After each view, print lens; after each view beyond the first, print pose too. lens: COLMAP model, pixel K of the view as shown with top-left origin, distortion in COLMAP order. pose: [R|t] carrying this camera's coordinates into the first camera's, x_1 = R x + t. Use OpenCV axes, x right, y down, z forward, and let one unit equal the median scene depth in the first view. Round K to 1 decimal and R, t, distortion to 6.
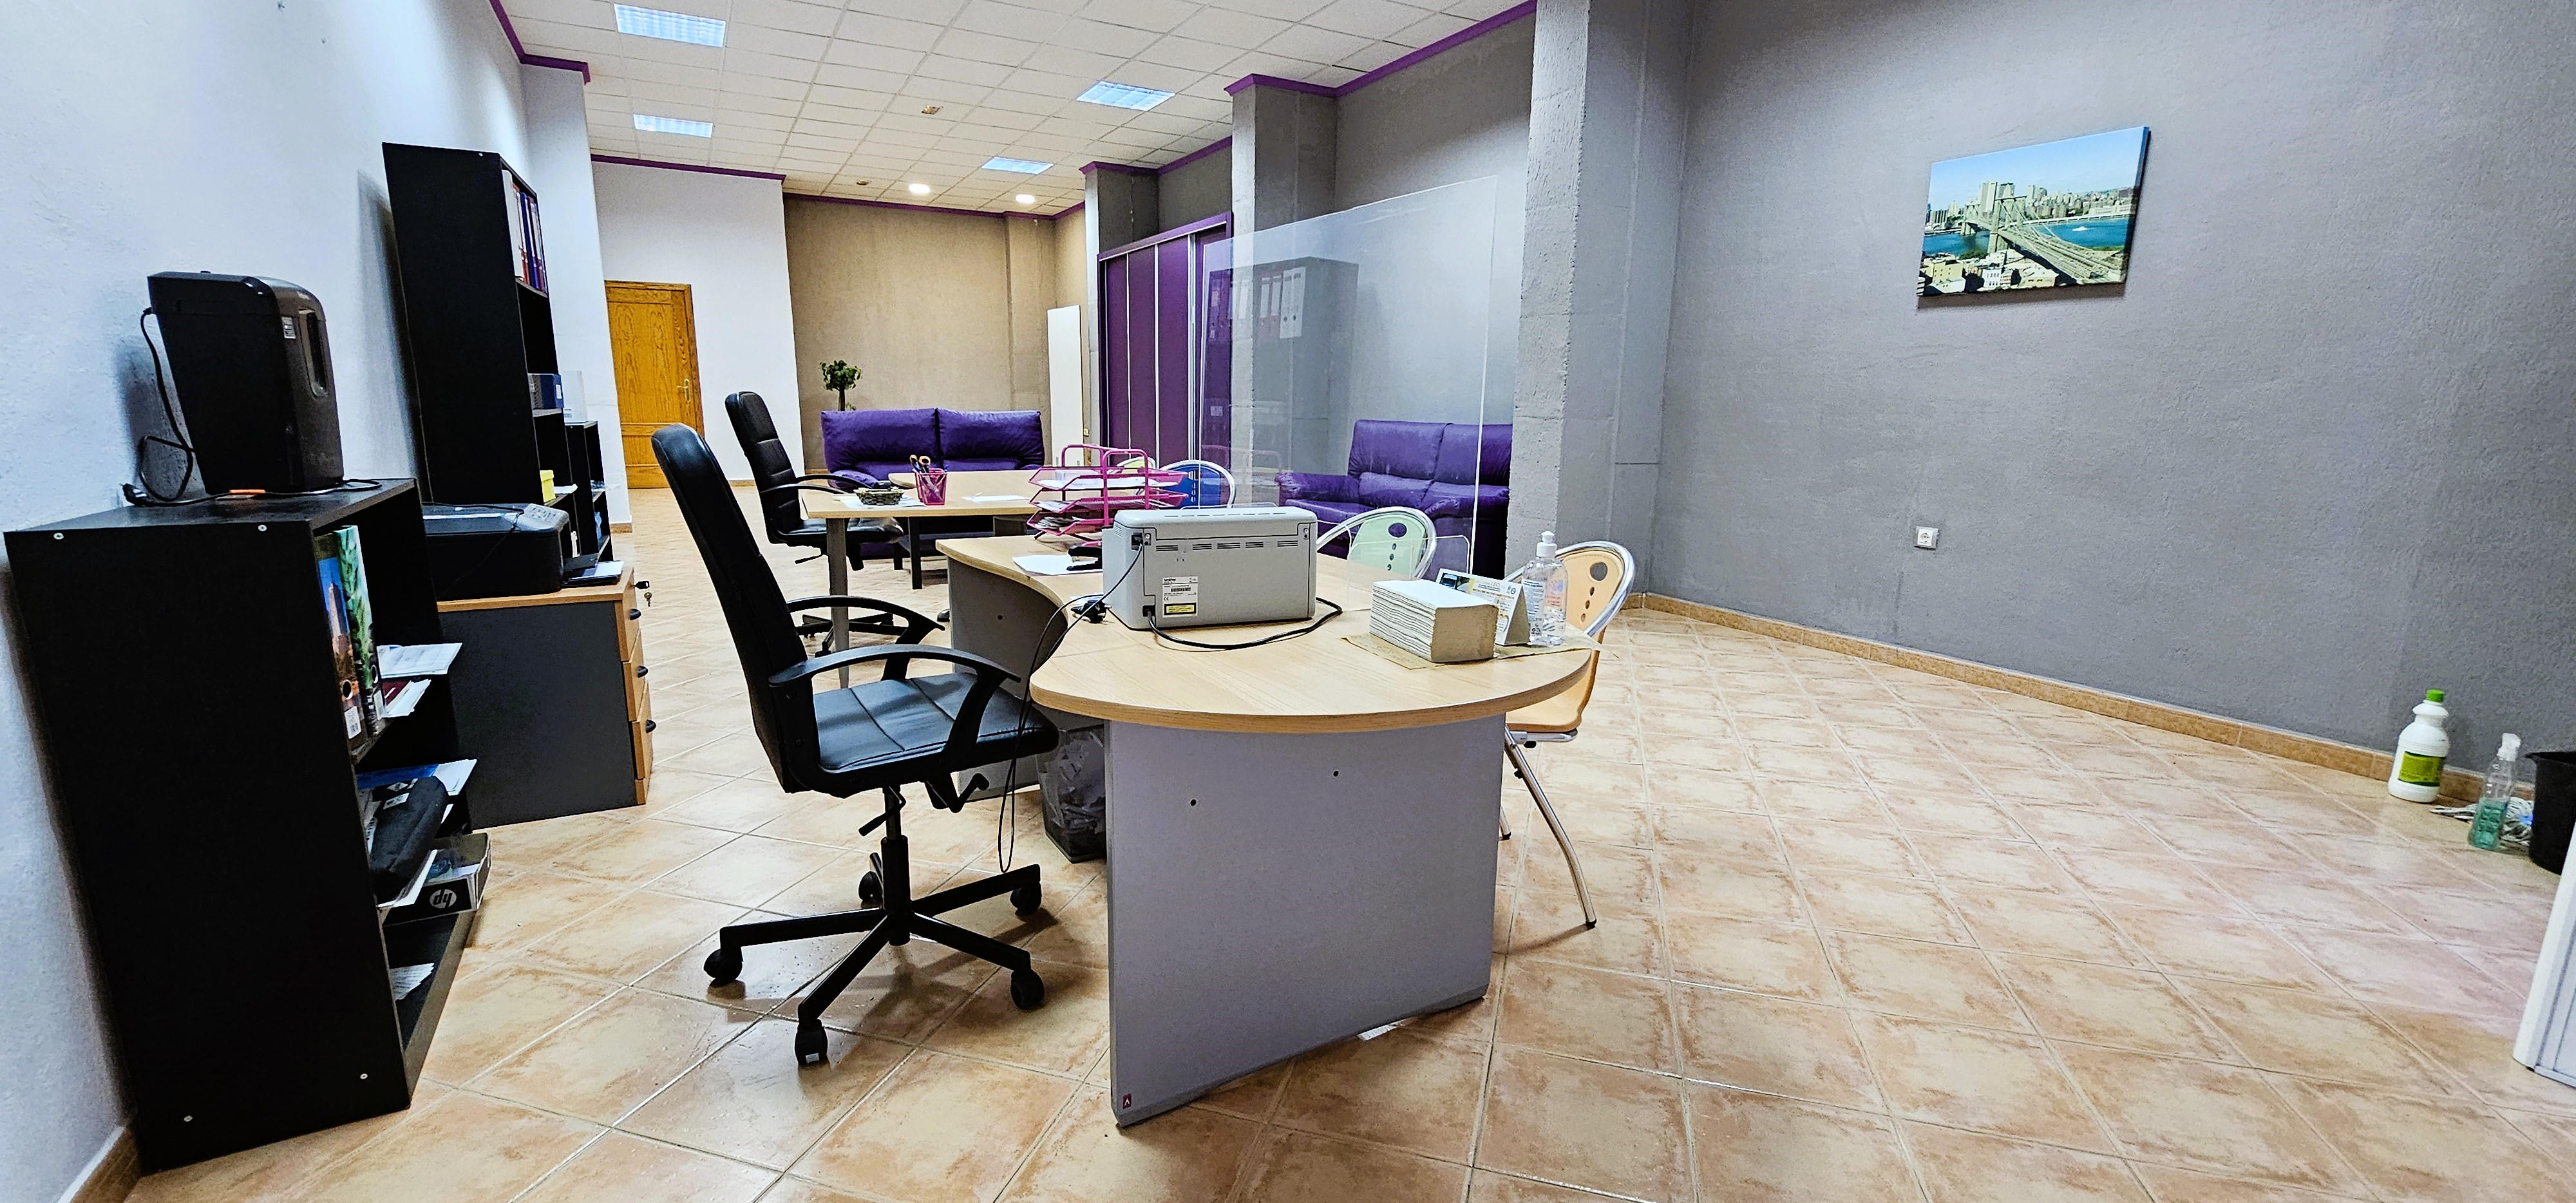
lens RADIAL K [[1048.5, 0, 1295.5], [0, 1048.5, 600.8], [0, 0, 1]] dist [-0.001419, -0.000123]
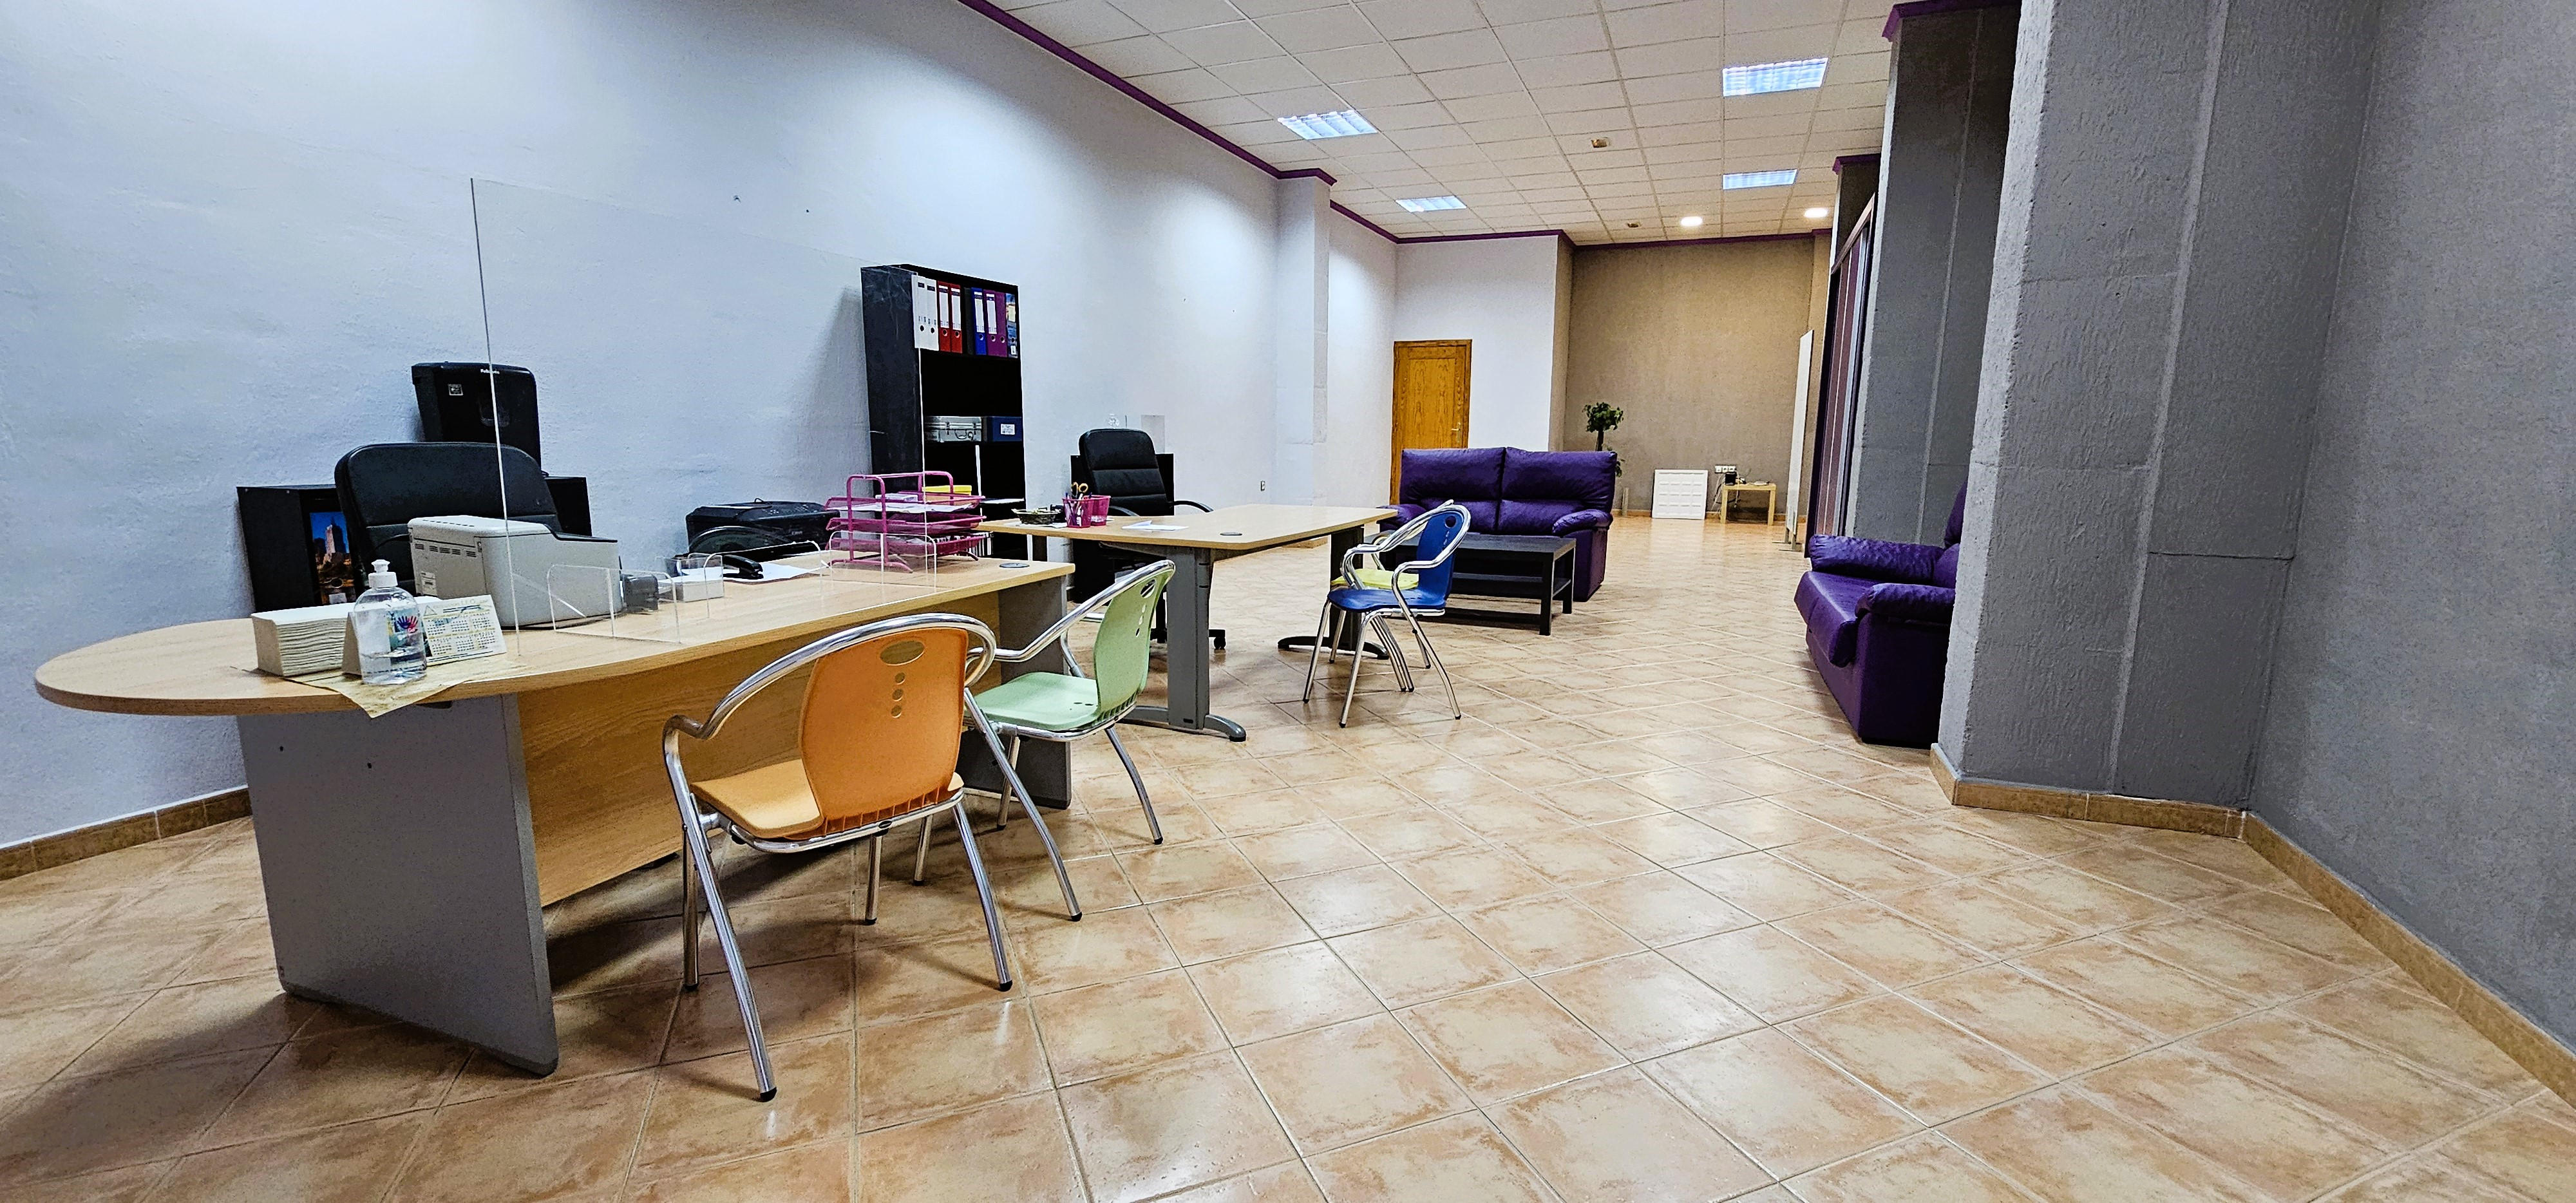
lens RADIAL K [[1055.7, 0, 1287.2], [0, 1055.7, 606.1], [0, 0, 1]] dist [-0.003077, -0.000195]
pose [[0.615649, 0.122823, -0.778390, 0.217047], [-0.152355, 0.987694, 0.035348, -0.026820], [0.773152, 0.096830, 0.626785, 0.156453]]
